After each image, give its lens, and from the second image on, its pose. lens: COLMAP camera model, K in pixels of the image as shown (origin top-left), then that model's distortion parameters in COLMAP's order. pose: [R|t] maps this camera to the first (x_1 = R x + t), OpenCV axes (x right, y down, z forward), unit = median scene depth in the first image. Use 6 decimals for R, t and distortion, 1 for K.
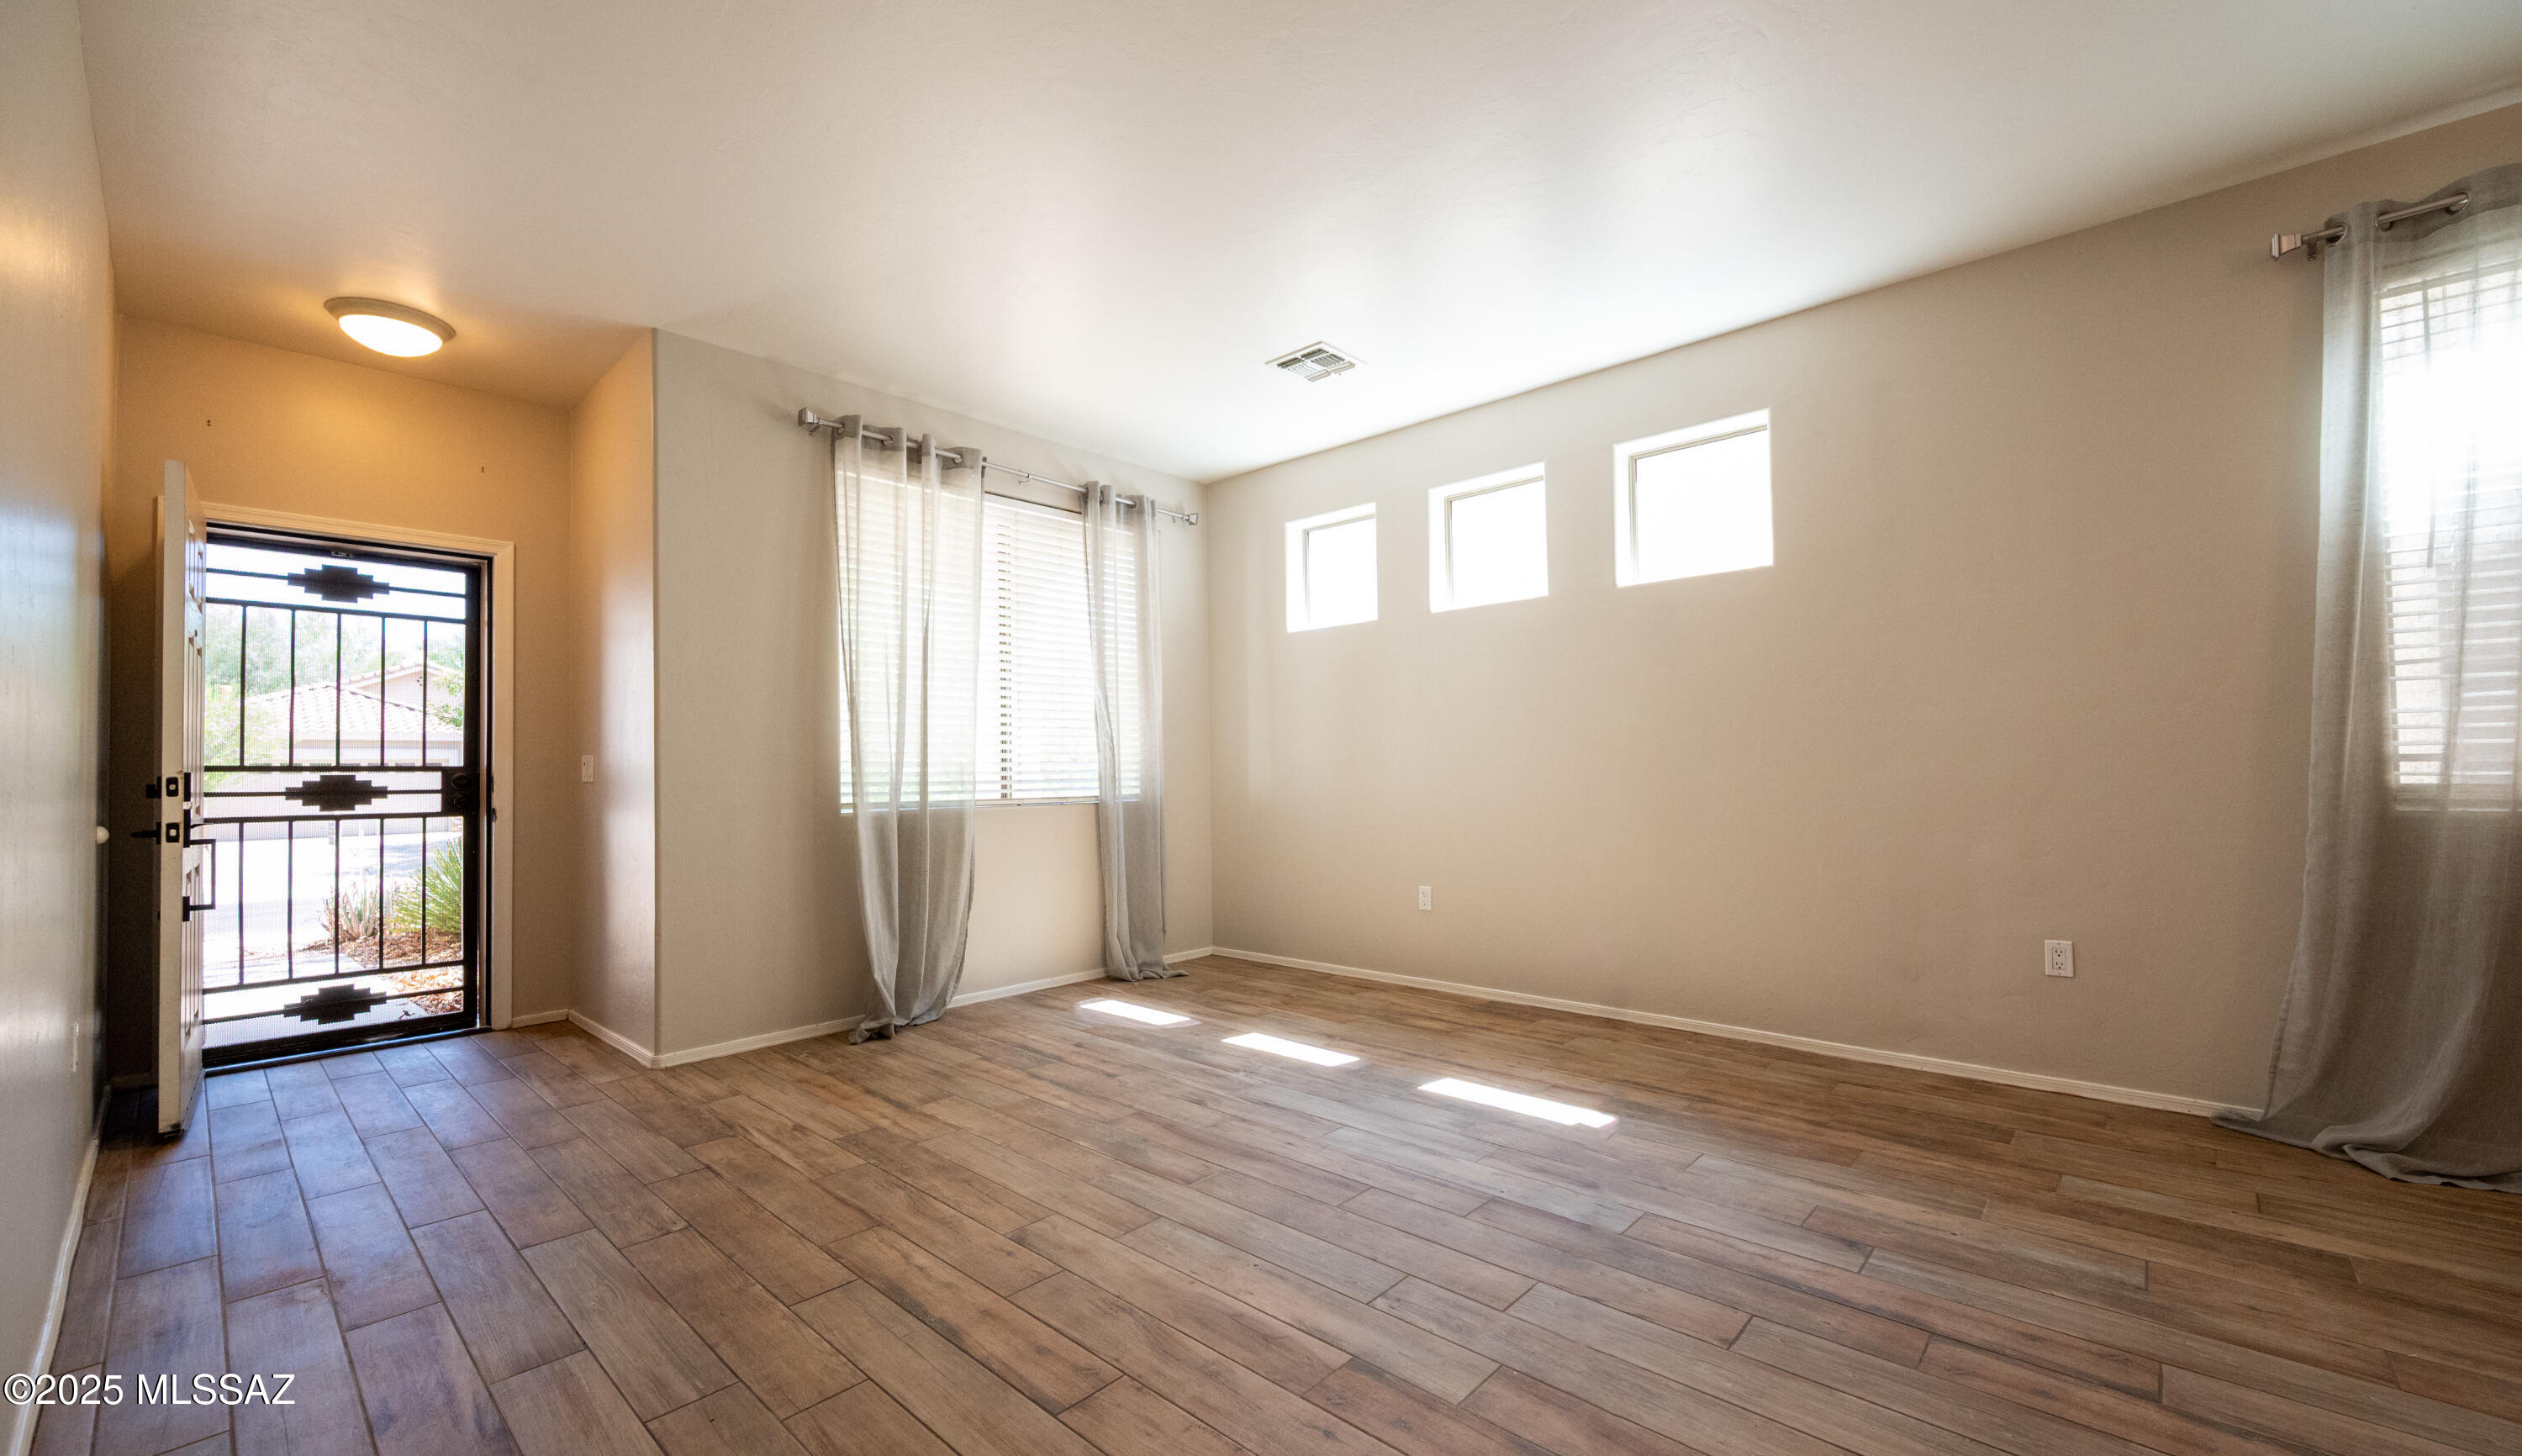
lens RADIAL K [[998.8, 0, 1265.2], [0, 998.8, 735.5], [0, 0, 1]] dist [-0.001340, -0.000038]
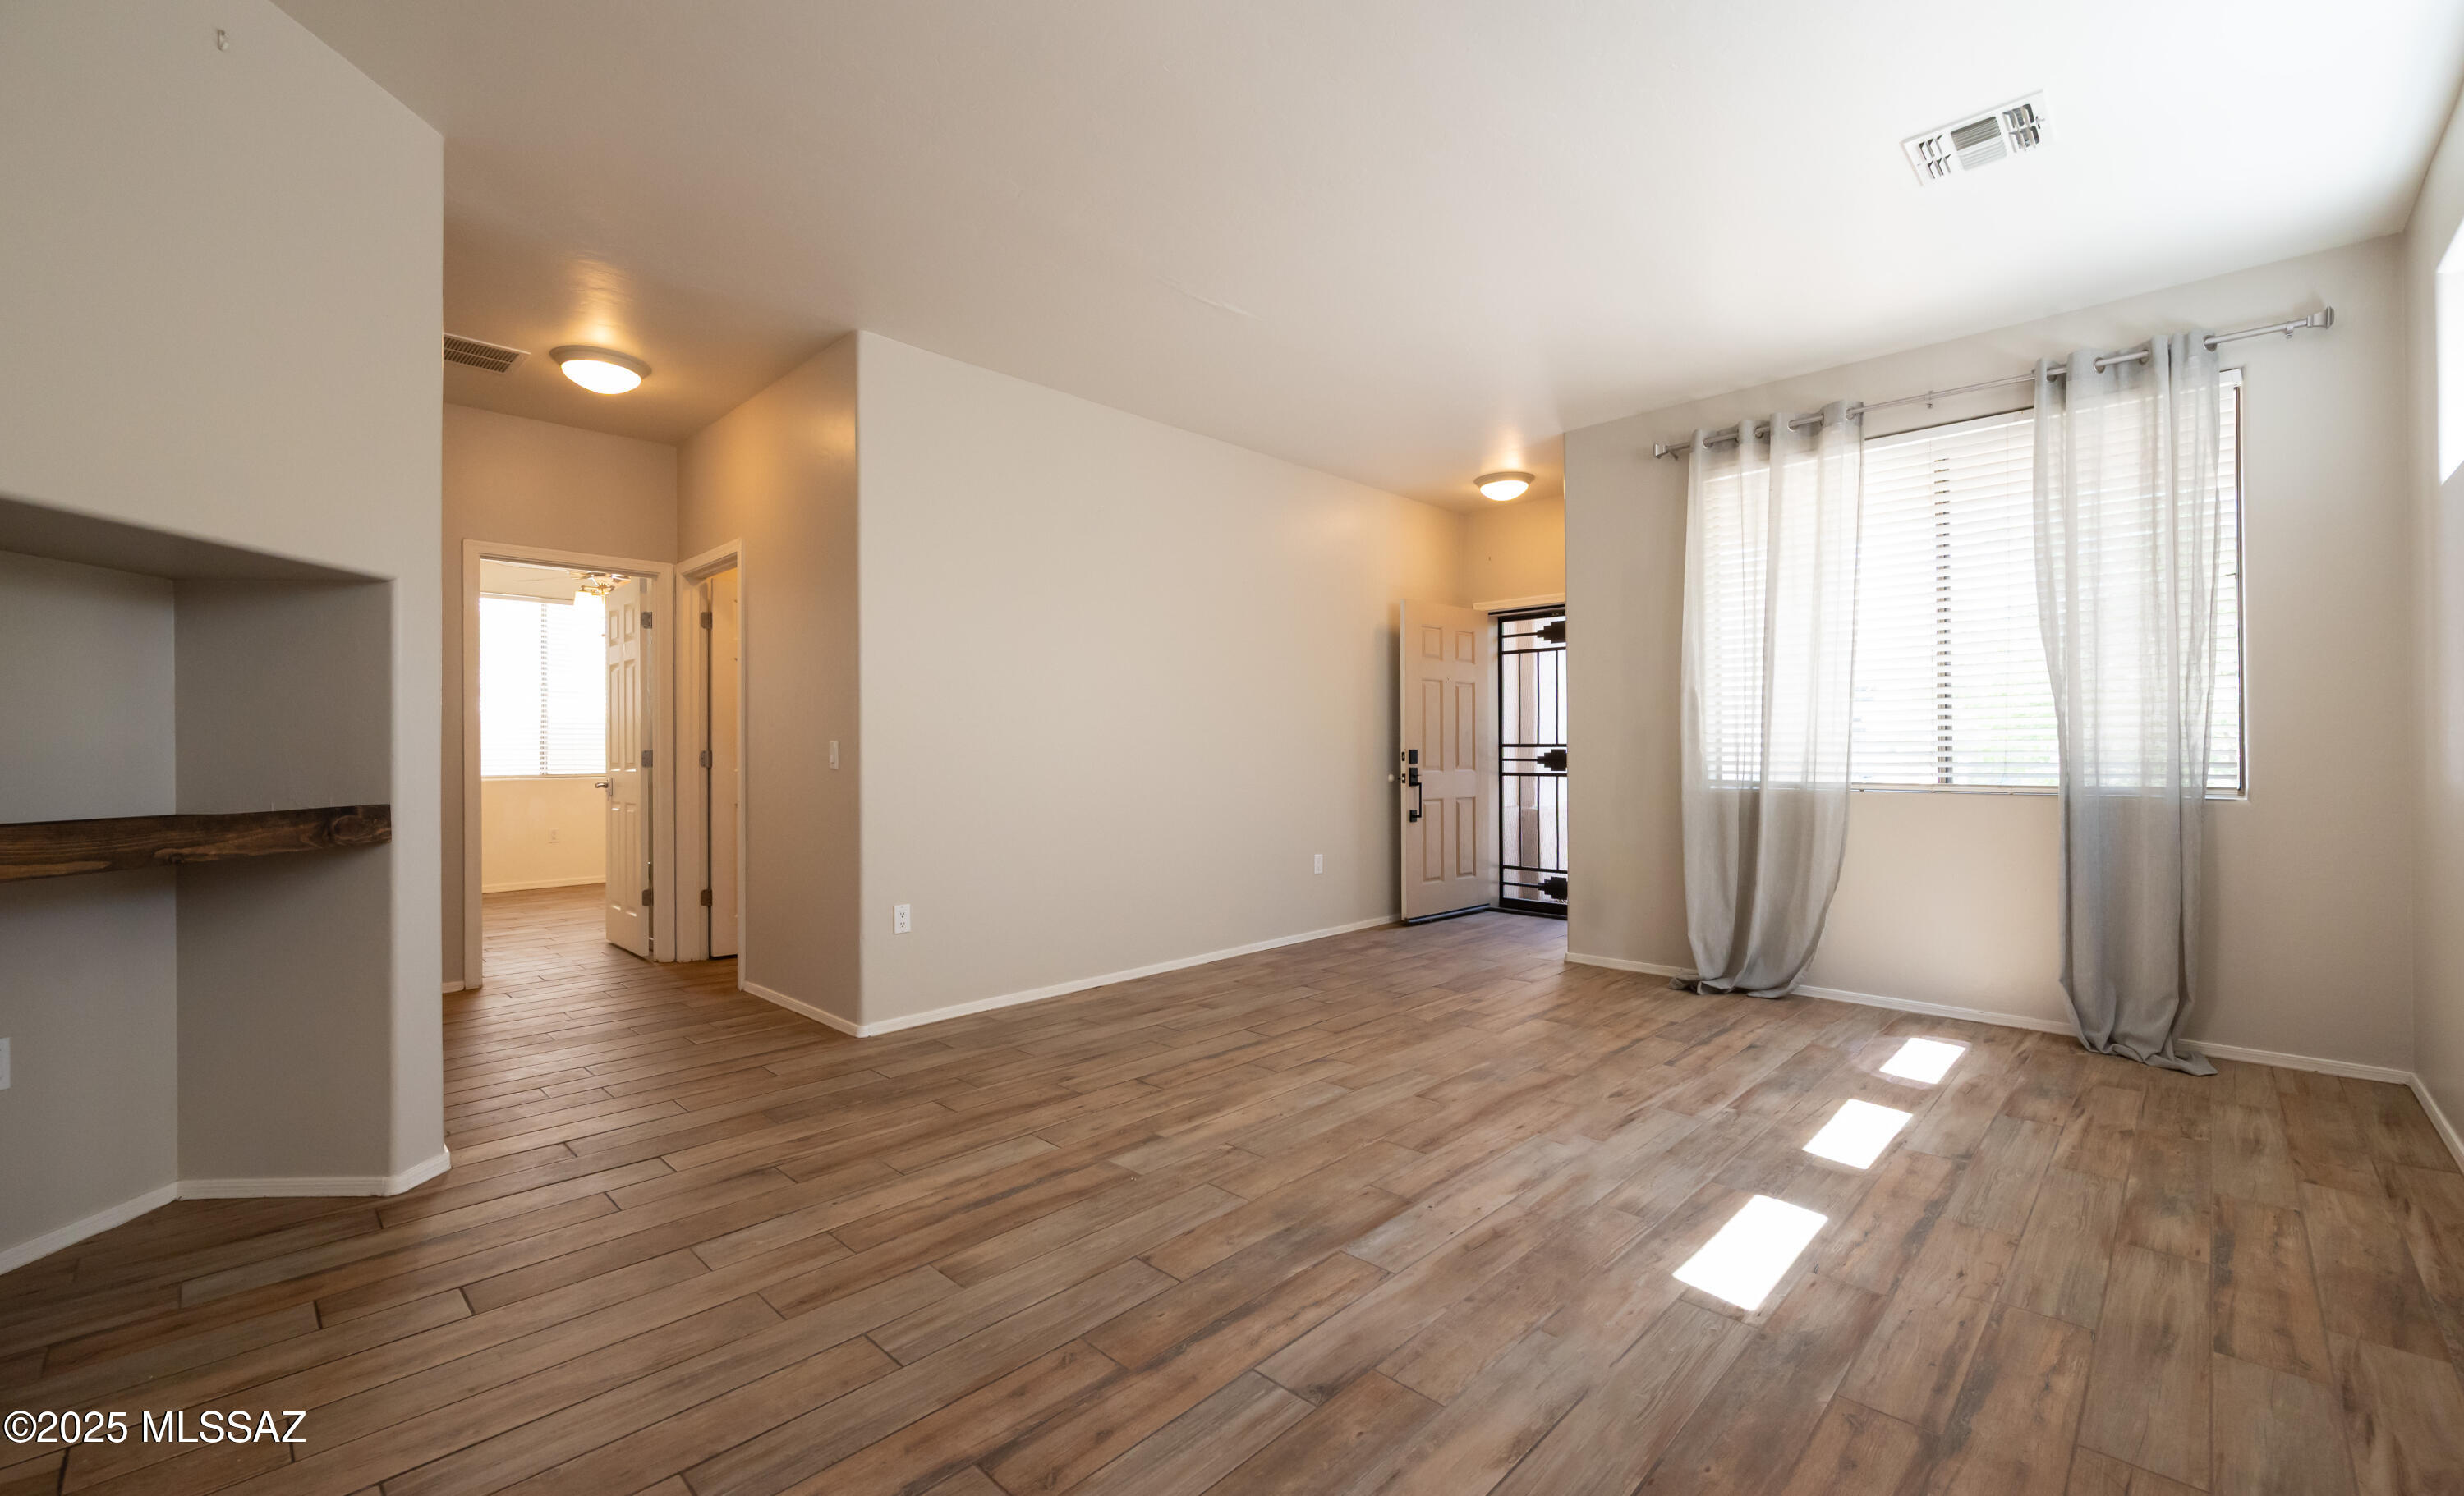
lens RADIAL K [[1021.2, 0, 1238.7], [0, 1021.2, 746.2], [0, 0, 1]] dist [0.000348, -0.000983]
pose [[-0.038967, 0.010421, -0.999186, 0.943410], [0.043215, 0.999028, 0.008734, -0.002789], [0.998306, -0.042840, -0.039379, 0.672790]]
